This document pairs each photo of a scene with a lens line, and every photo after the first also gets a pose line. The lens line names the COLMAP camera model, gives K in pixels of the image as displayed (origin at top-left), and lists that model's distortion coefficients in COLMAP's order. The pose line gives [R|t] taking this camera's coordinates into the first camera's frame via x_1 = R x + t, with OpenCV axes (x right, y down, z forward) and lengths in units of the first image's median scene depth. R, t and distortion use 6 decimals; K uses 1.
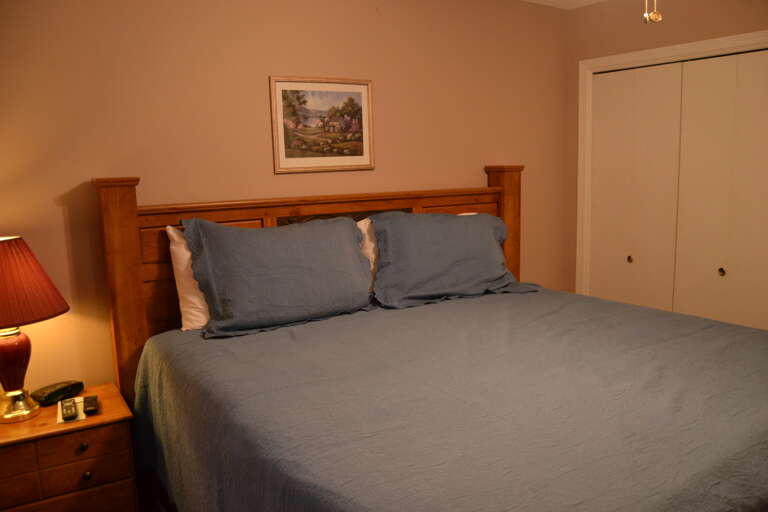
lens RADIAL K [[641.8, 0, 383.1], [0, 641.8, 256.3], [0, 0, 1]] dist [-0.019945, 0.016926]
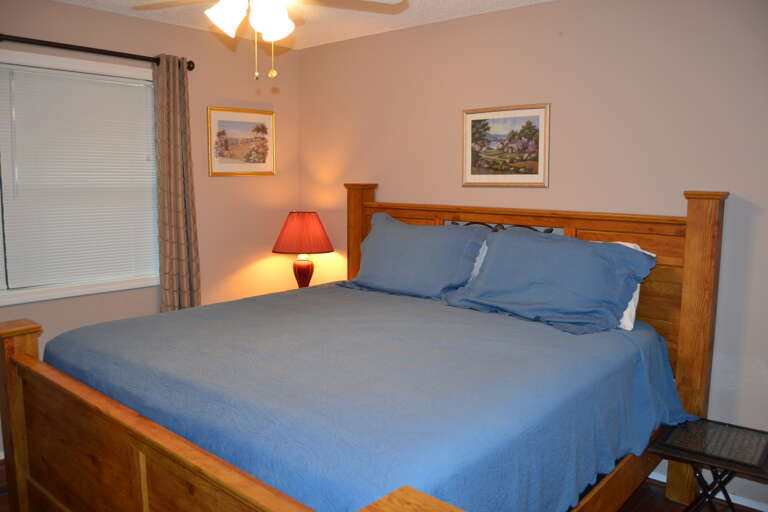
lens RADIAL K [[641.8, 0, 386.8], [0, 641.8, 257.4], [0, 0, 1]] dist [-0.019945, 0.016926]
pose [[0.269694, 0.144513, -0.952040, 0.972902], [-0.158063, 0.981908, 0.104270, -0.095911], [0.949885, 0.122361, 0.287657, 0.488893]]
